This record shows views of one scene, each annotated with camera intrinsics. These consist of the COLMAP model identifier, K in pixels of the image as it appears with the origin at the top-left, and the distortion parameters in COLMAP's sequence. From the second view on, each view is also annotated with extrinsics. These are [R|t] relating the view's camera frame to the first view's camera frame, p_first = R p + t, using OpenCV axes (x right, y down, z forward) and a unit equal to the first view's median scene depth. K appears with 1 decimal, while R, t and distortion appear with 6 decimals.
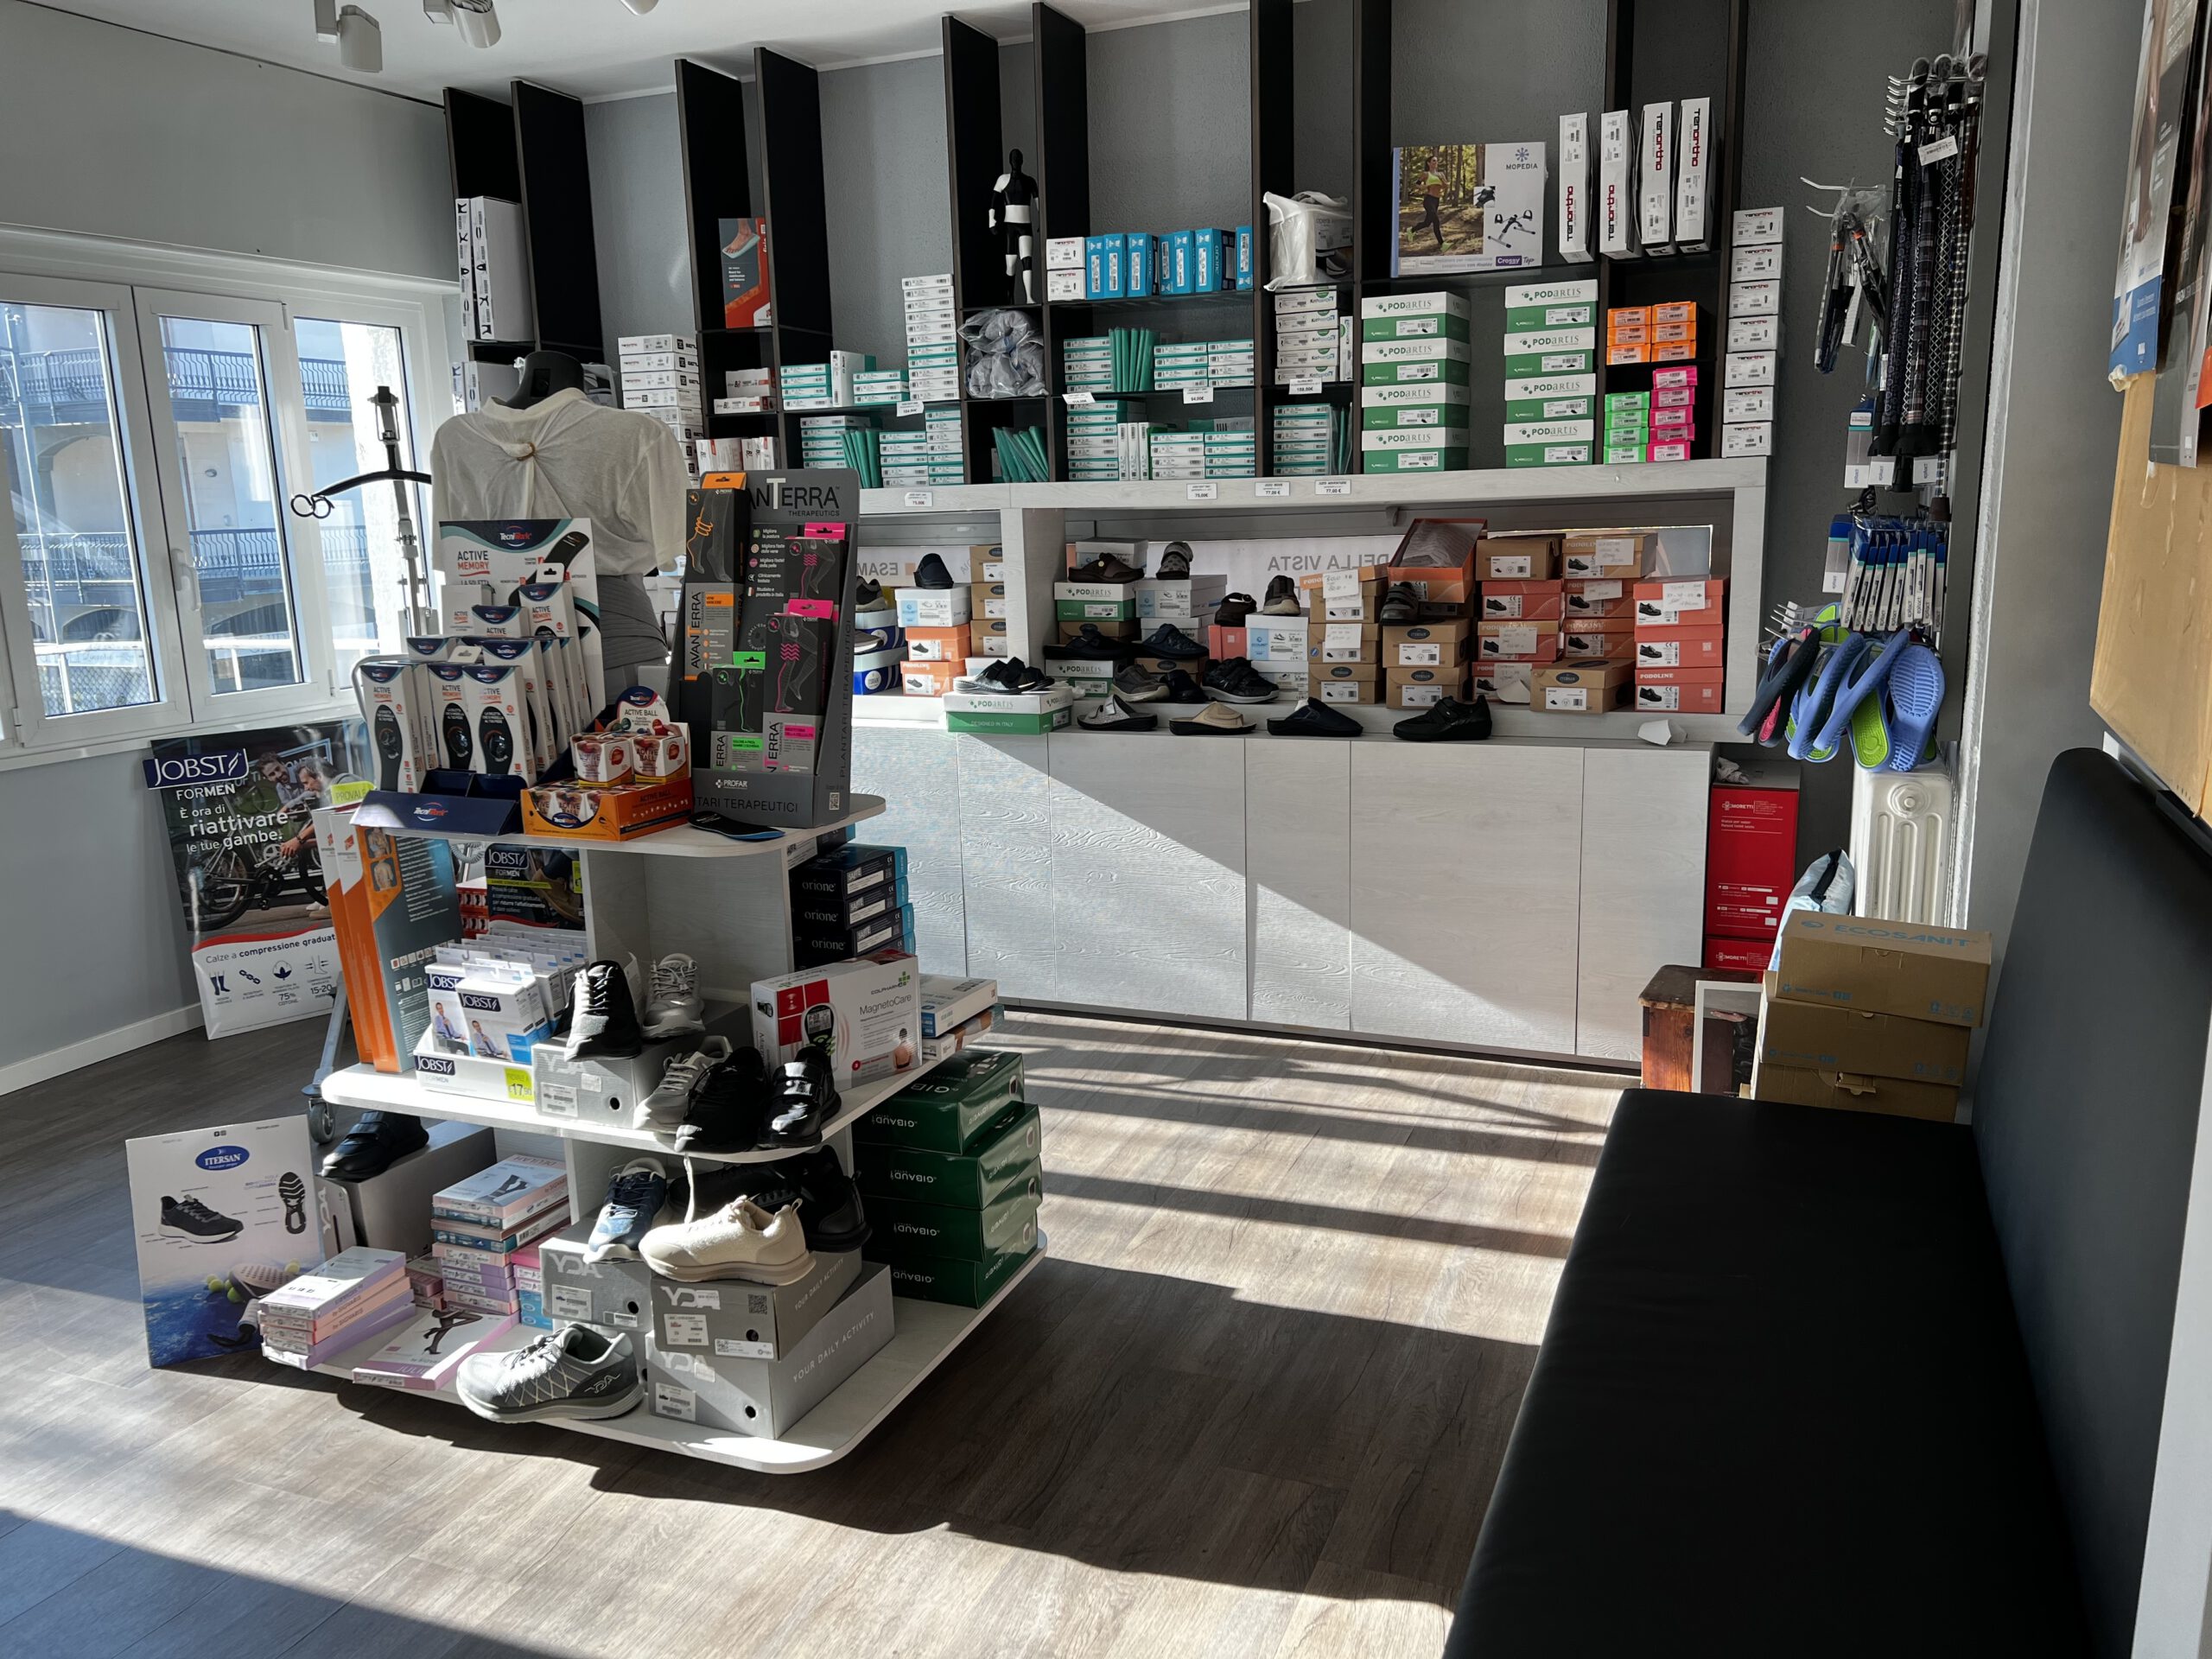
lens RADIAL K [[1658.3, 0, 1112.3], [0, 1658.3, 842.7], [0, 0, 1]] dist [0.039586, -0.025465]
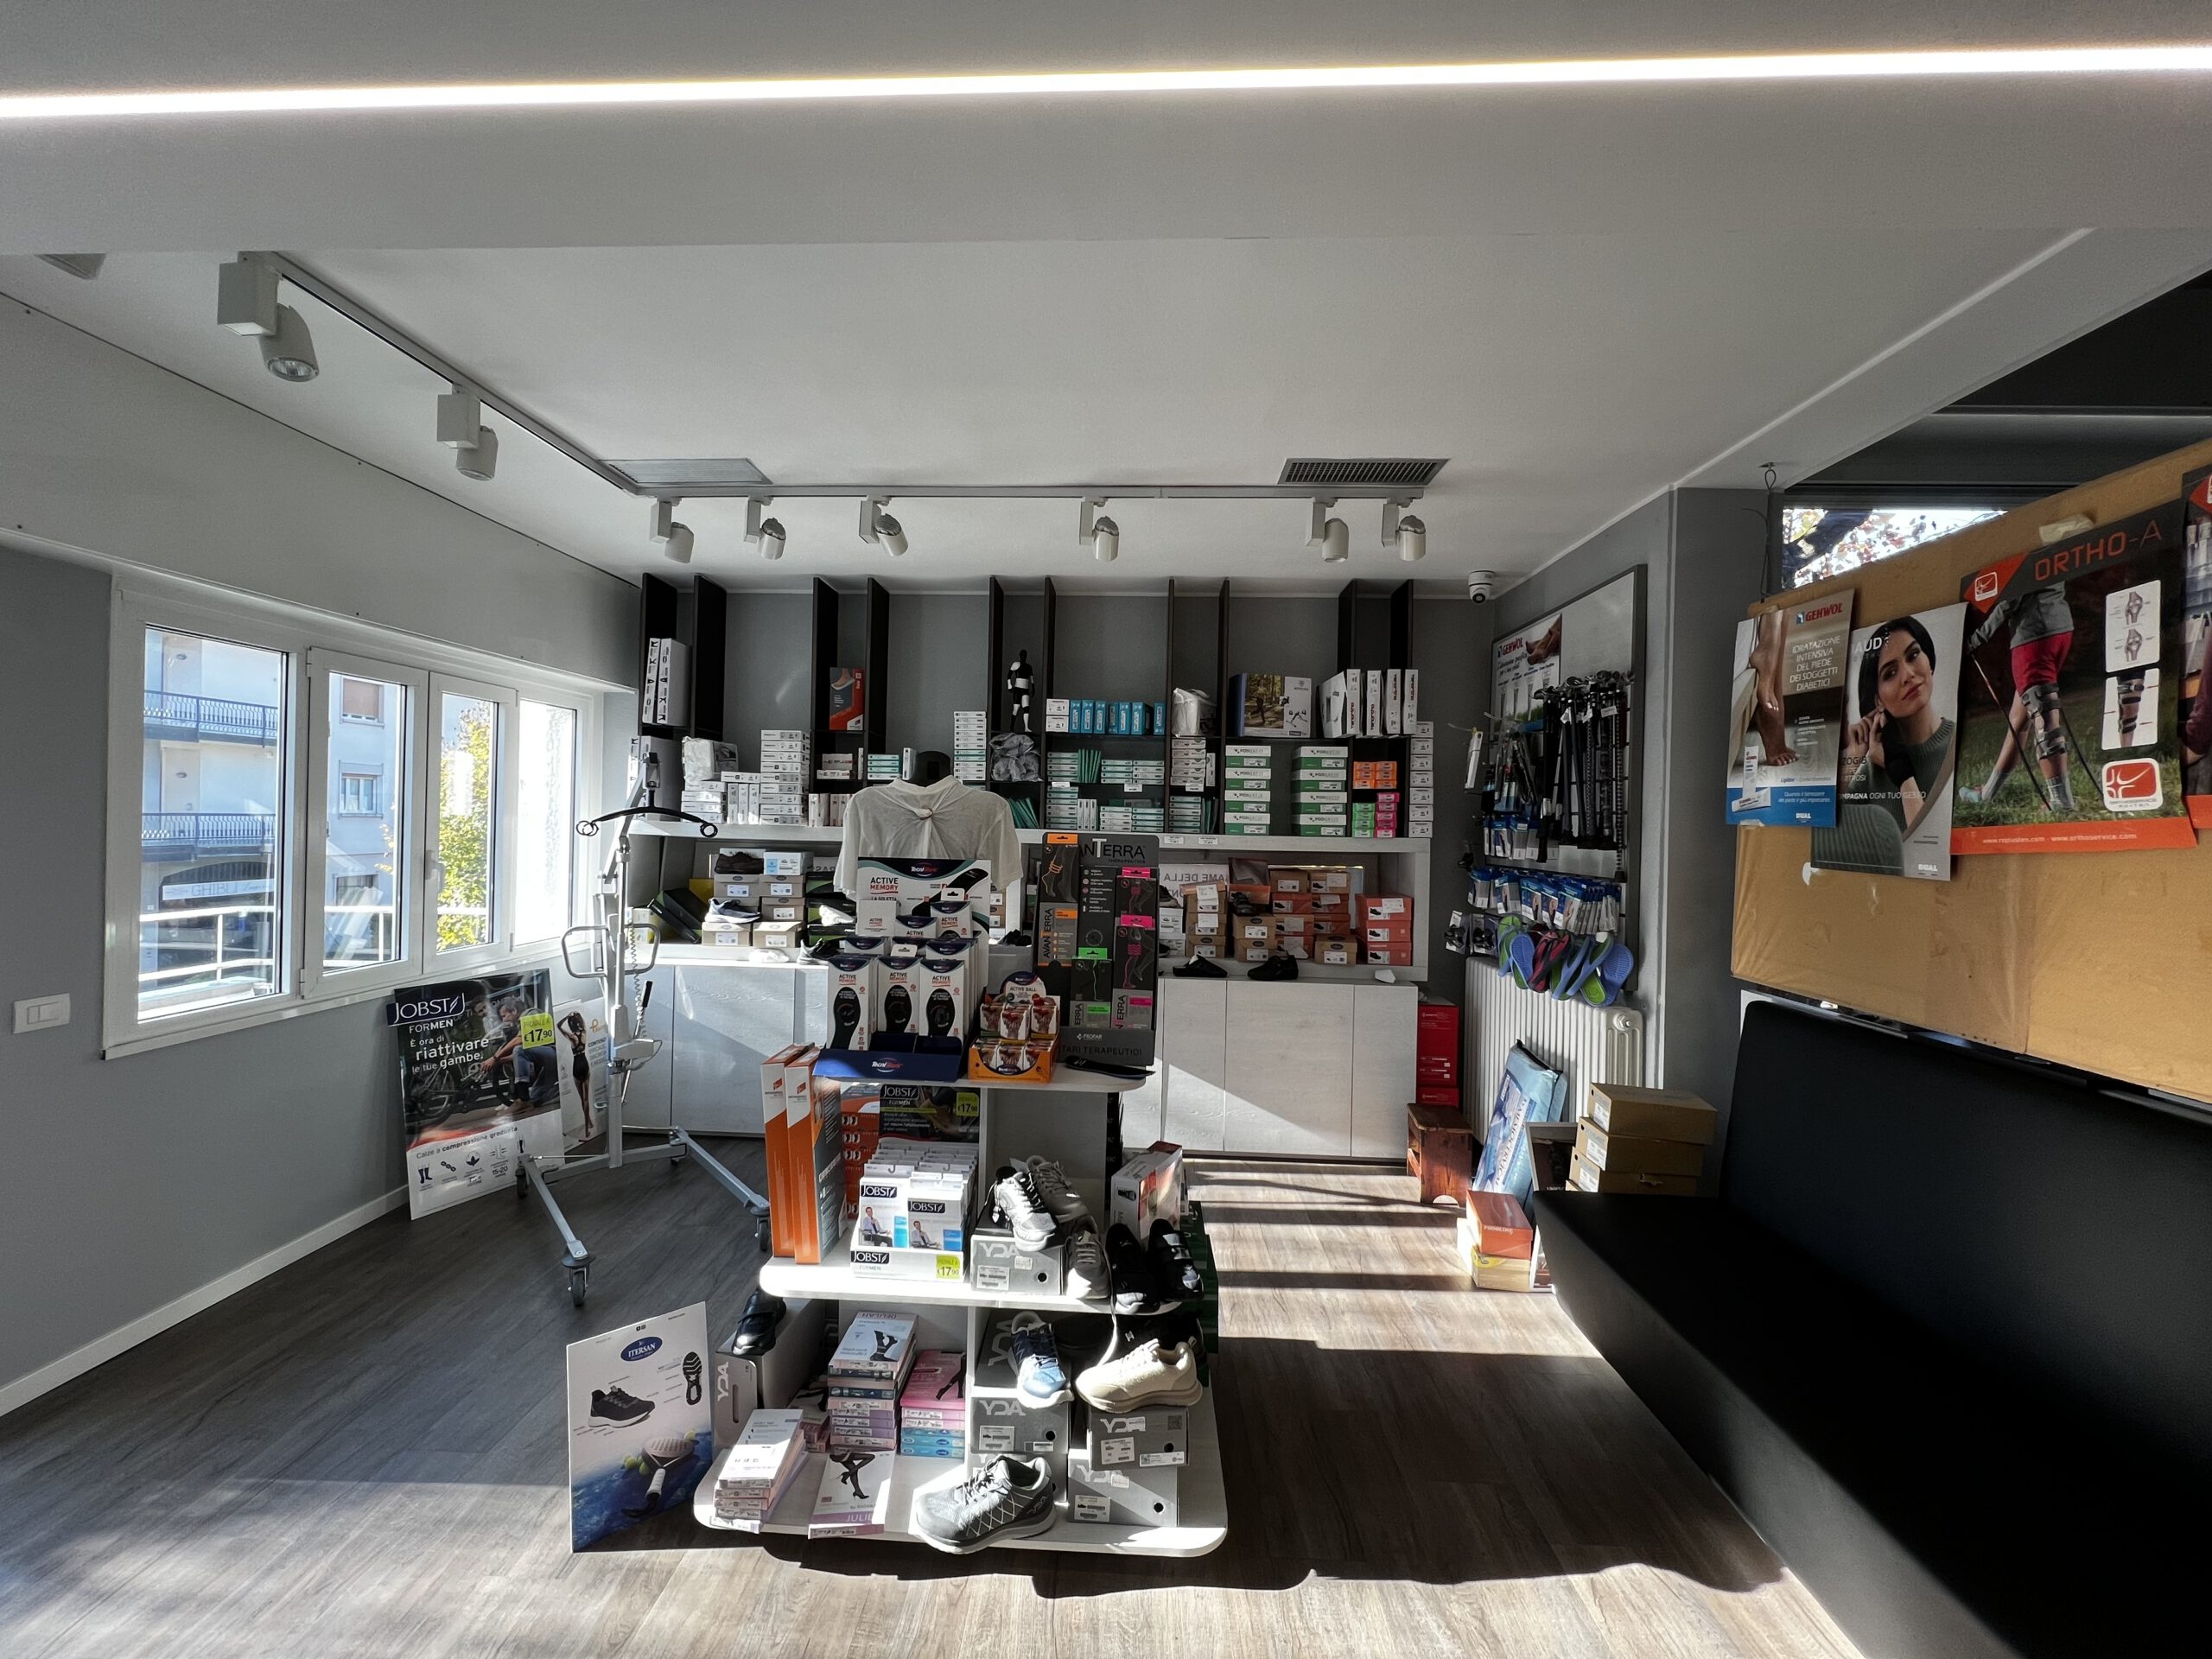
lens RADIAL K [[883.5, 0, 1102.7], [0, 883.5, 826.2], [0, 0, 1]] dist [-0.003517, 0.000712]
pose [[0.940039, 0.045917, 0.337961, -0.382101], [0.022902, 0.980162, -0.196870, -0.049684], [-0.340296, 0.192805, 0.920339, 0.167781]]
